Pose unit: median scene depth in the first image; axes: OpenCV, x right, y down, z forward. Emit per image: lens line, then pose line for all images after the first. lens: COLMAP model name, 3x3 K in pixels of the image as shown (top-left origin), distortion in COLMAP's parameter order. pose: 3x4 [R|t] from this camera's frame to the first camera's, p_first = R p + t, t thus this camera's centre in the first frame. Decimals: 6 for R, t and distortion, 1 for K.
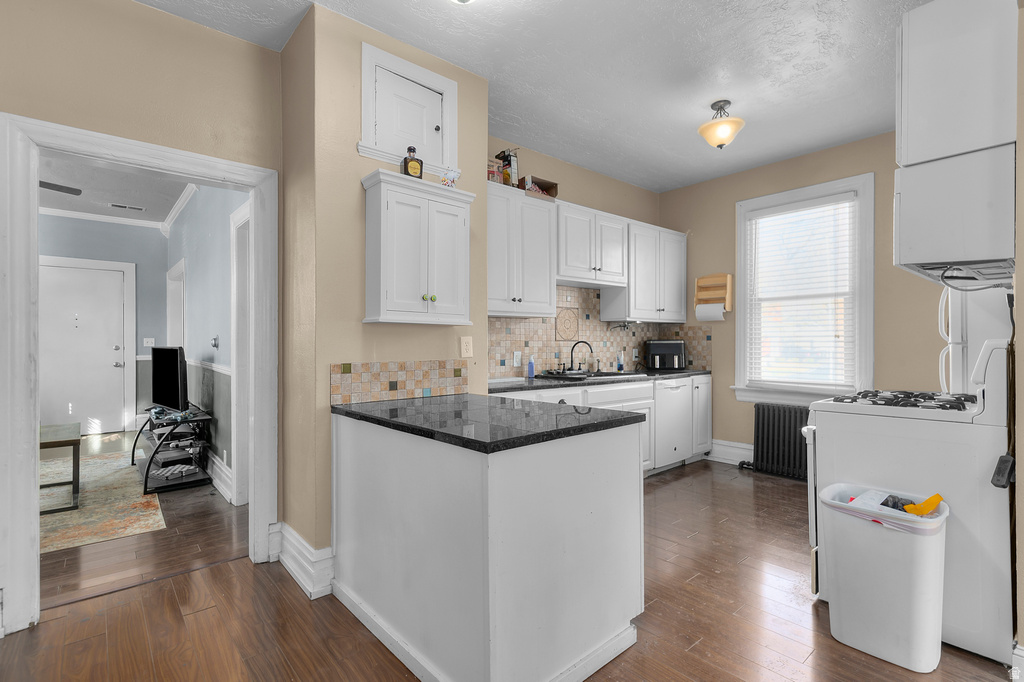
lens RADIAL K [[477.4, 0, 516.6], [0, 477.4, 344.3], [0, 0, 1]] dist [0.002099, -0.000137]
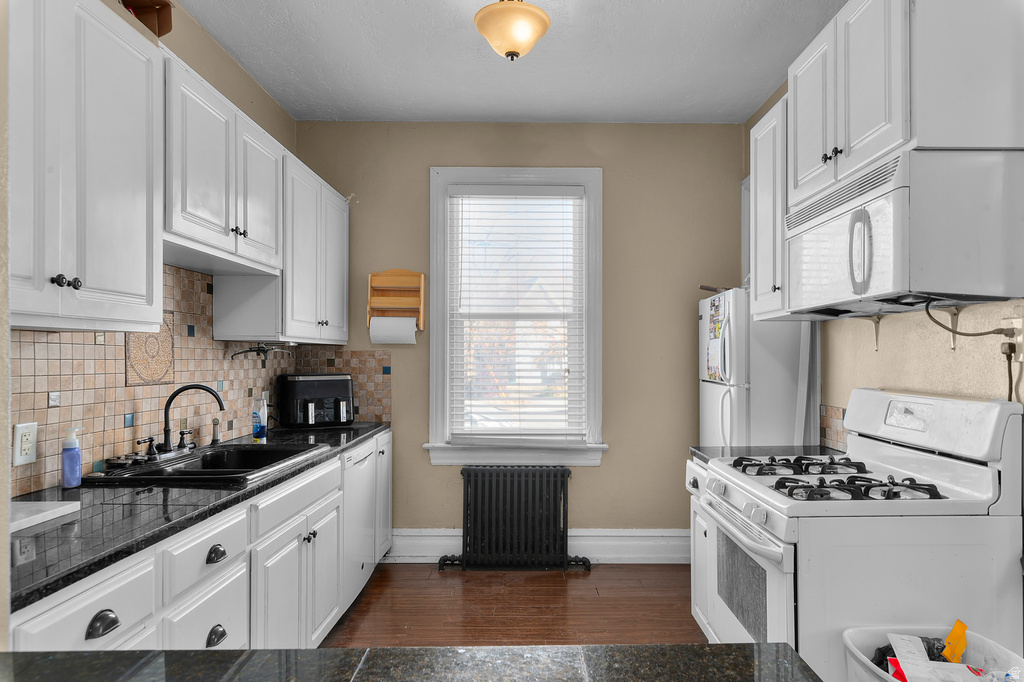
lens RADIAL K [[600.9, 0, 534.1], [0, 600.9, 360.1], [0, 0, 1]] dist [0.002535, 0.000555]
pose [[0.650735, 0.001269, 0.759303, -0.084676], [-0.000916, 0.999999, -0.000887, -0.029039], [-0.759304, -0.000118, 0.650736, 0.363171]]
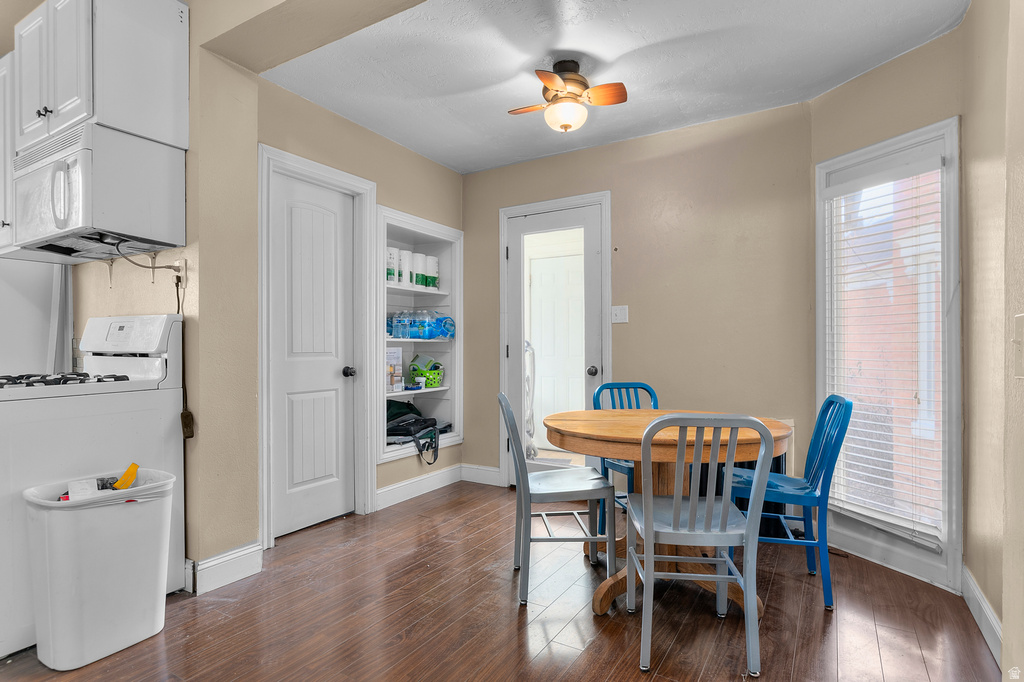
lens RADIAL K [[526.3, 0, 517.4], [0, 526.3, 345.0], [0, 0, 1]] dist [0.005351, 0.000534]
pose [[-0.293327, -0.001292, 0.956011, -0.175928], [0.001164, 0.999998, 0.001709, 0.024510], [-0.956011, 0.001614, -0.293325, 0.221602]]
